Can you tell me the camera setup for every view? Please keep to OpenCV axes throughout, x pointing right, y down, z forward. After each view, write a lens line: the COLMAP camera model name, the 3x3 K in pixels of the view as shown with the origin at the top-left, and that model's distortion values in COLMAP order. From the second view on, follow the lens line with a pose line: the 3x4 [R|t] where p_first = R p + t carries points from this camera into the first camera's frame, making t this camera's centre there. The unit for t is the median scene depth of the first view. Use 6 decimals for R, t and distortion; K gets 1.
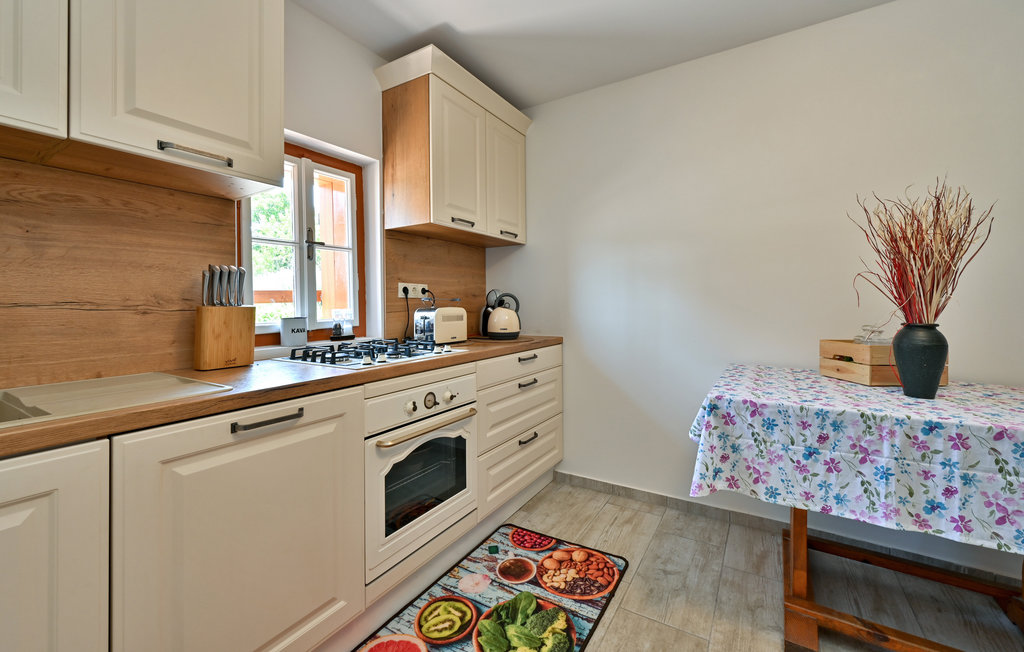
lens RADIAL K [[410.6, 0, 509.7], [0, 410.6, 298.1], [0, 0, 1]] dist [-0.003144, -0.000781]
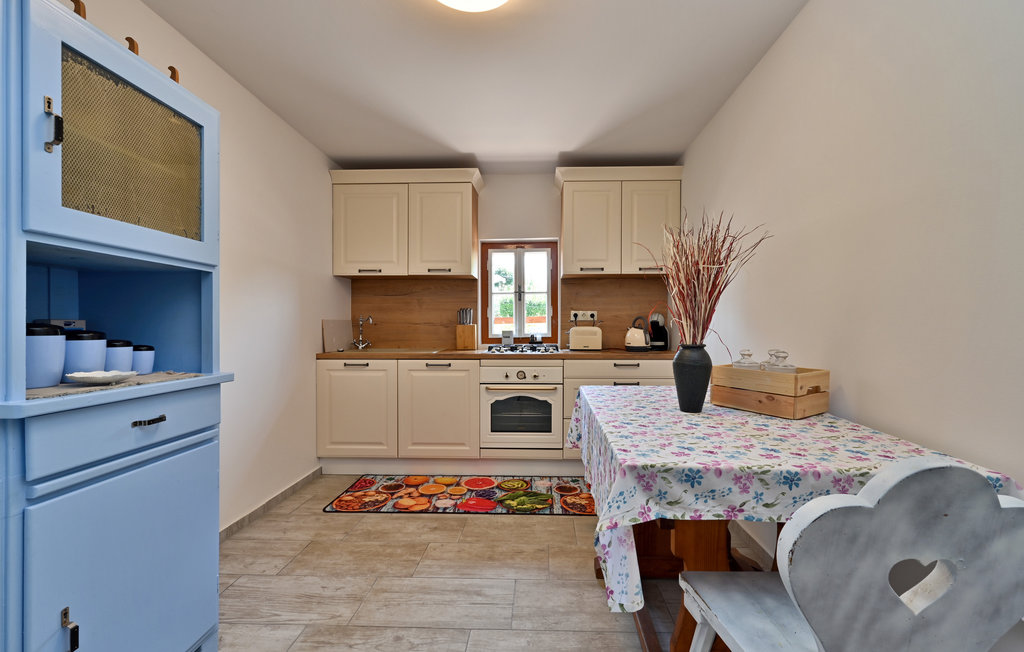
lens RADIAL K [[410.6, 0, 527.5], [0, 410.6, 326.3], [0, 0, 1]] dist [-0.003144, -0.000781]
pose [[0.512729, 0.007158, -0.858520, 1.428721], [0.008371, 0.999876, 0.013336, -0.000770], [0.858509, -0.014024, 0.512606, 0.055632]]
